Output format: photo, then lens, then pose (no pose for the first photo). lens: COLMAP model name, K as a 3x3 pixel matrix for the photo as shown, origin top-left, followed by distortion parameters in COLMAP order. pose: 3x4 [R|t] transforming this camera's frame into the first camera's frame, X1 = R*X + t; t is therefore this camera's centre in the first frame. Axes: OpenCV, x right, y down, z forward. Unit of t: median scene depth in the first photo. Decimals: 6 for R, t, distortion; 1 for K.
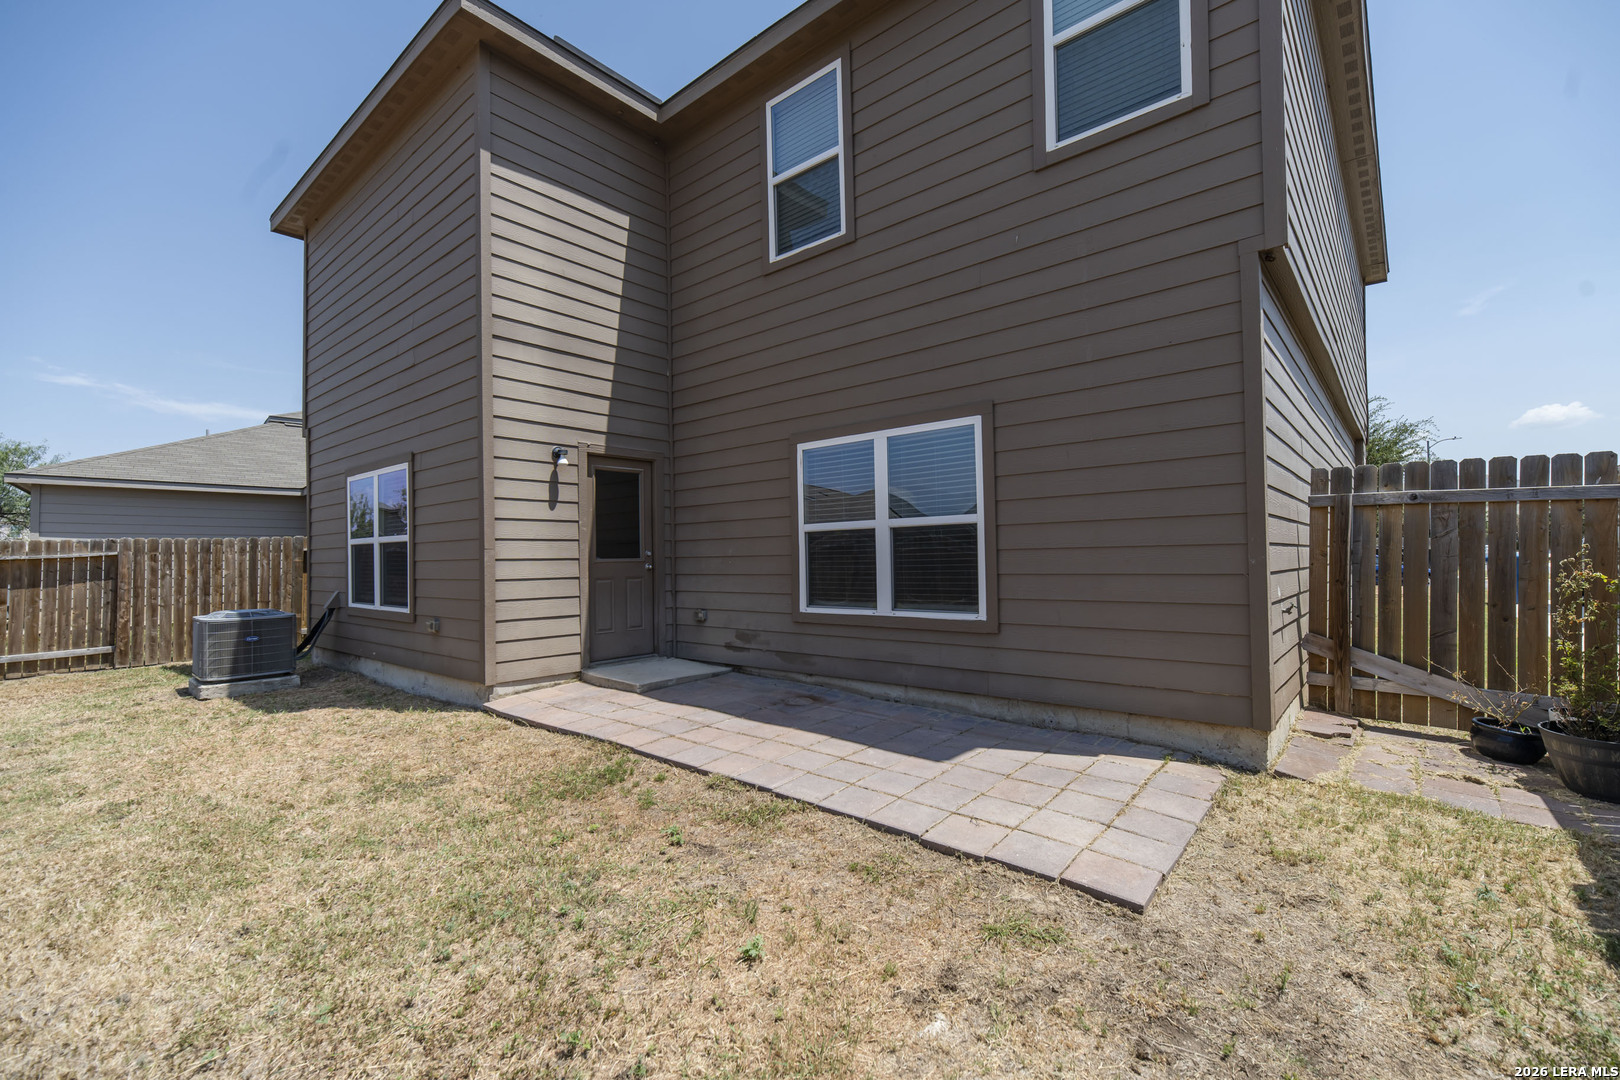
lens RADIAL K [[695.0, 0, 811.4], [0, 695.0, 537.9], [0, 0, 1]] dist [0.010100, 0.000133]
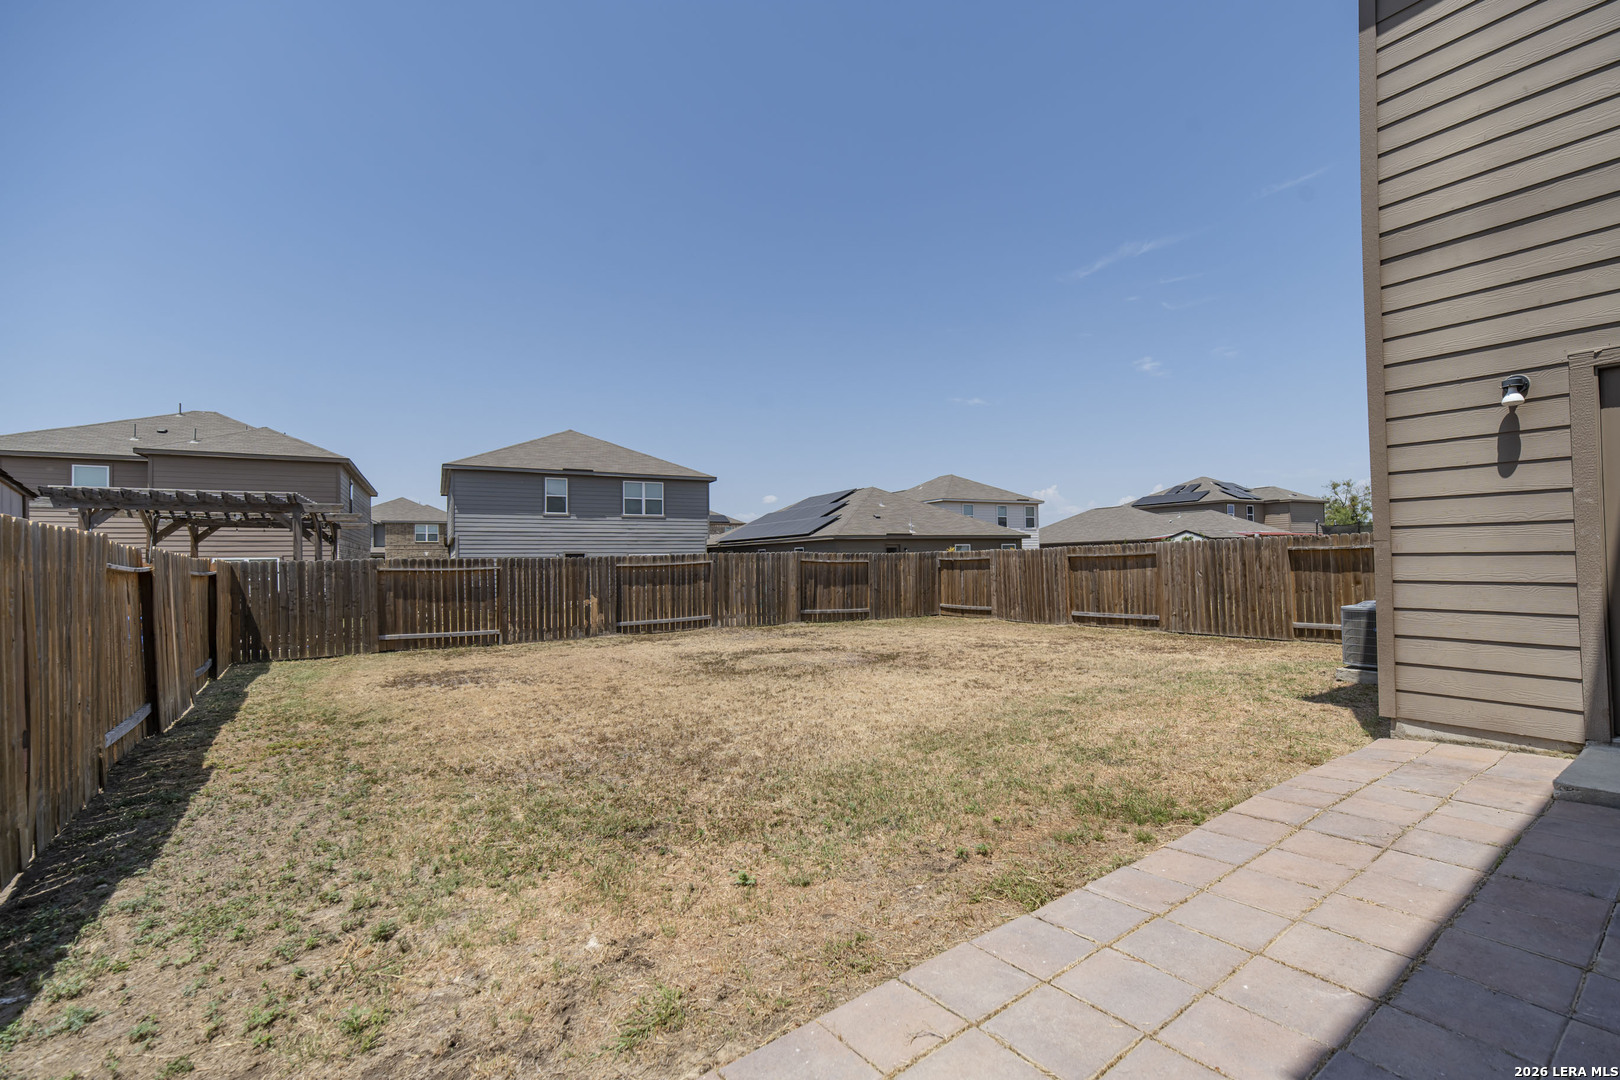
lens RADIAL K [[695.0, 0, 816.8], [0, 695.0, 541.8], [0, 0, 1]] dist [0.010100, 0.000133]
pose [[-0.233336, -0.007495, -0.972367, 0.406781], [0.041114, 0.999000, -0.017566, 0.005069], [0.971527, -0.044077, -0.232794, 0.531974]]
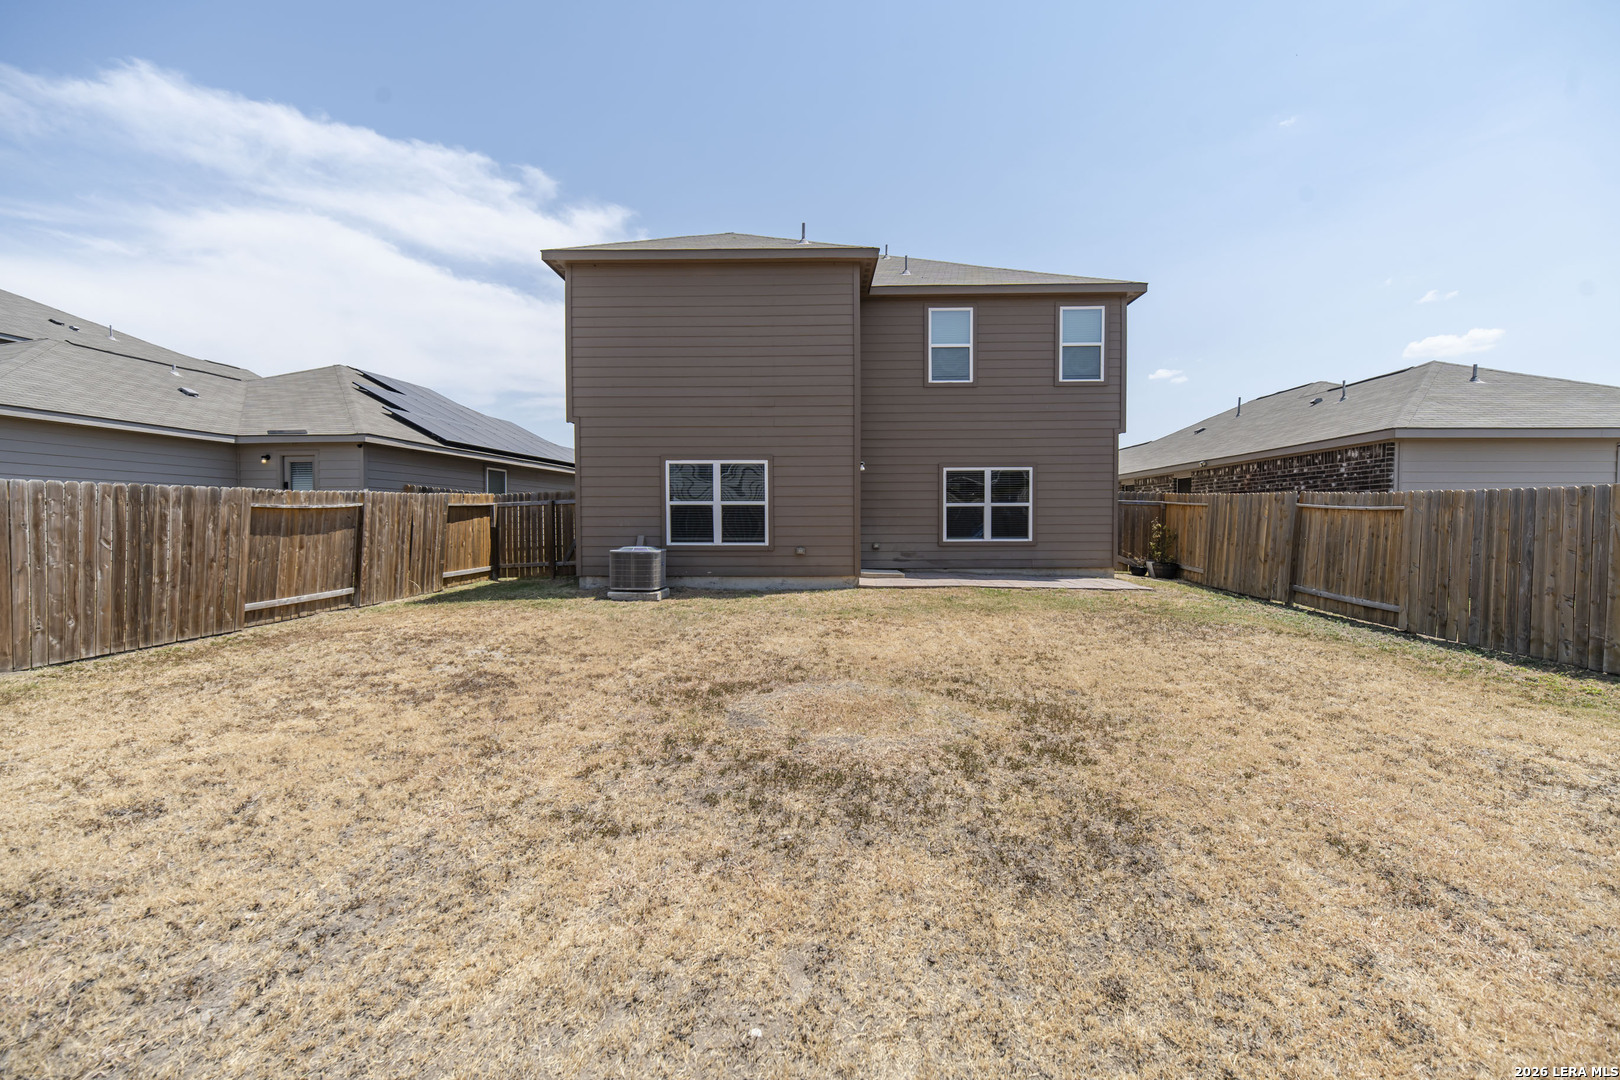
lens RADIAL K [[695.0, 0, 814.5], [0, 695.0, 542.4], [0, 0, 1]] dist [0.010100, 0.000133]
pose [[0.773134, -0.000852, 0.634242, -1.802140], [-0.023154, 0.999295, 0.029566, 0.051082], [-0.633820, -0.037544, 0.772569, -0.498368]]
